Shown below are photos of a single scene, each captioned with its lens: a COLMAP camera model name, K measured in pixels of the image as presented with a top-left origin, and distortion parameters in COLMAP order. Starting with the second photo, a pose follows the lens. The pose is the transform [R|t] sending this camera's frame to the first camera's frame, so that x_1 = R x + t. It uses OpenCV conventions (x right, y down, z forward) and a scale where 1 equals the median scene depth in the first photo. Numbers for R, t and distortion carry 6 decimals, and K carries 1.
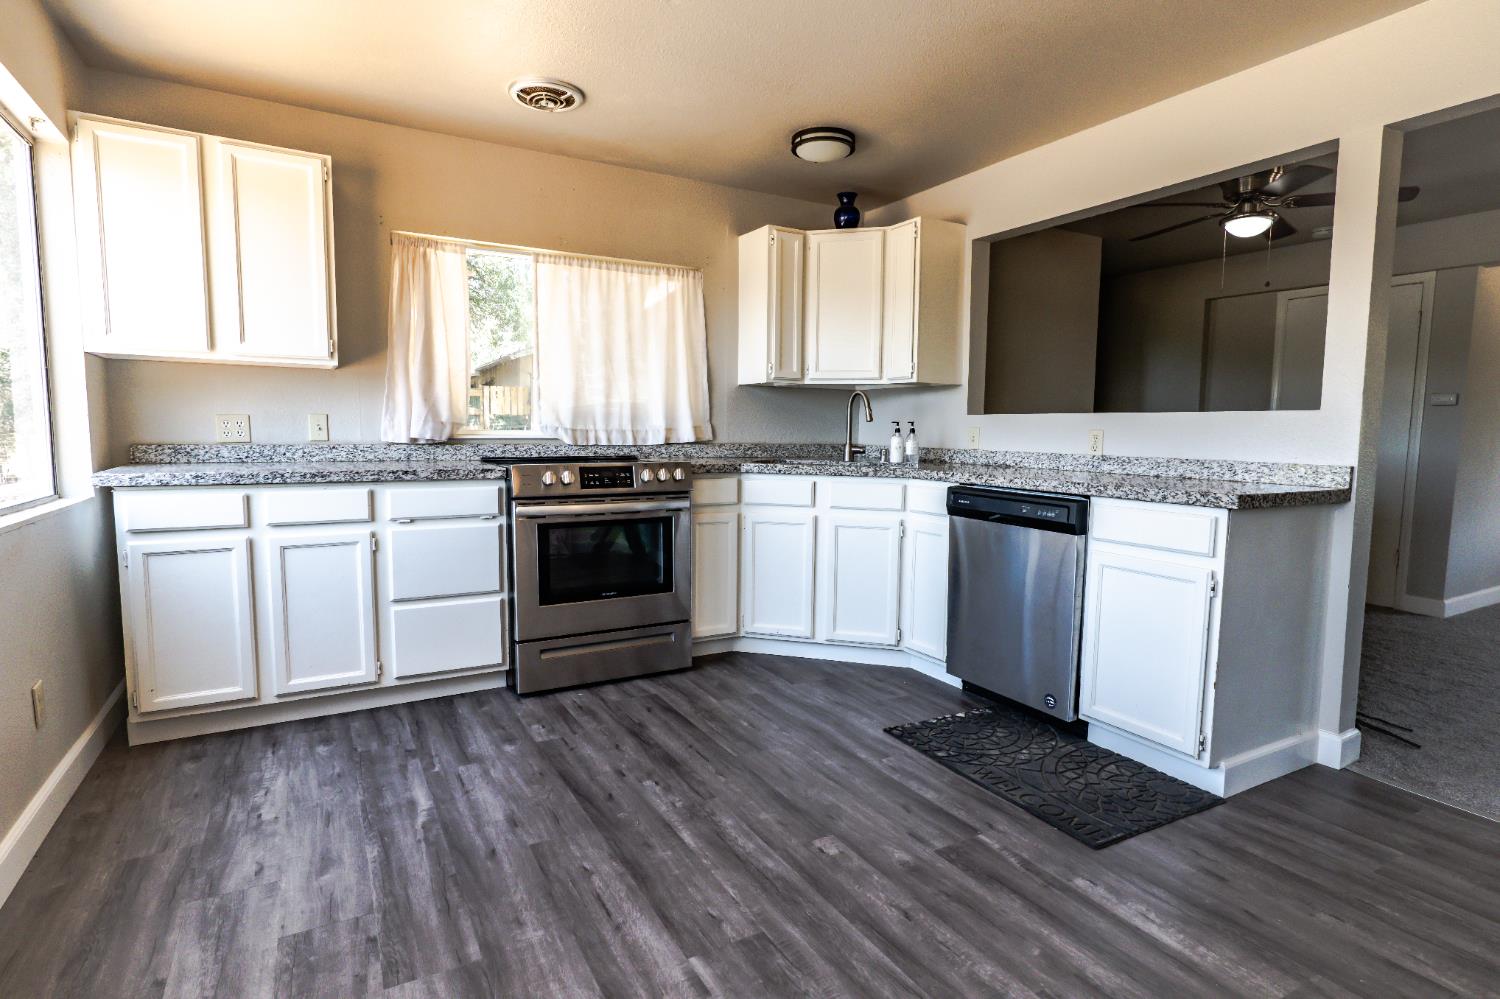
lens RADIAL K [[773.5, 0, 752.0], [0, 773.5, 499.3], [0, 0, 1]] dist [-0.020301, 0.012119]
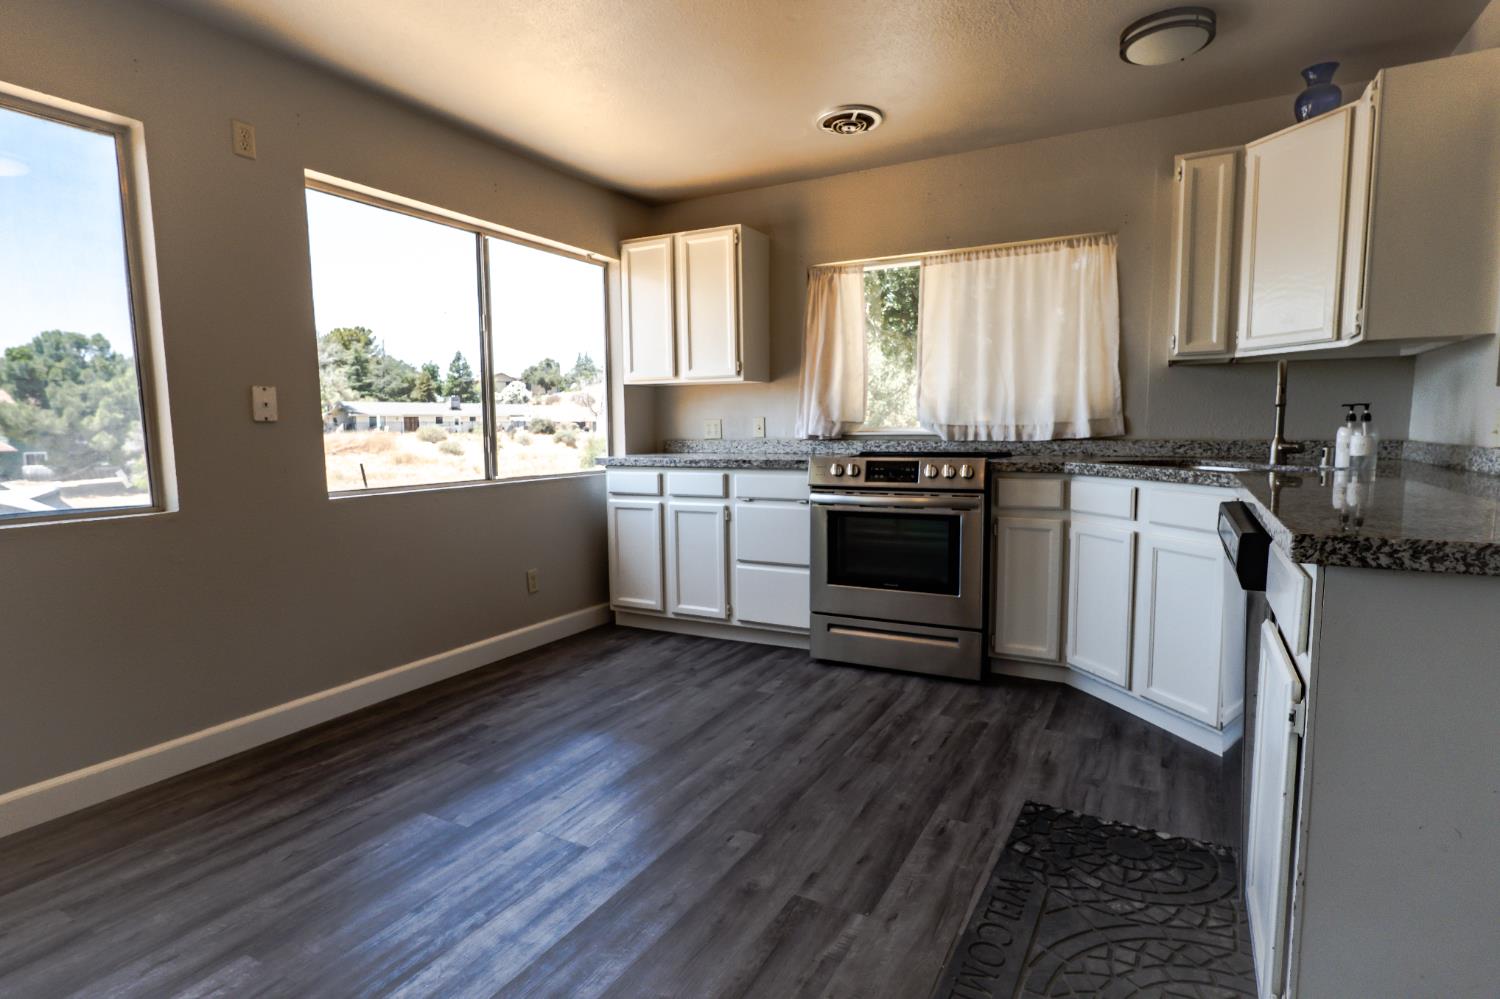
lens RADIAL K [[773.5, 0, 755.1], [0, 773.5, 505.6], [0, 0, 1]] dist [-0.020301, 0.012119]
pose [[0.526473, 0.068435, -0.847433, 0.612432], [-0.061727, 0.997201, 0.042181, -0.015961], [0.847948, 0.030102, 0.529224, 0.314975]]
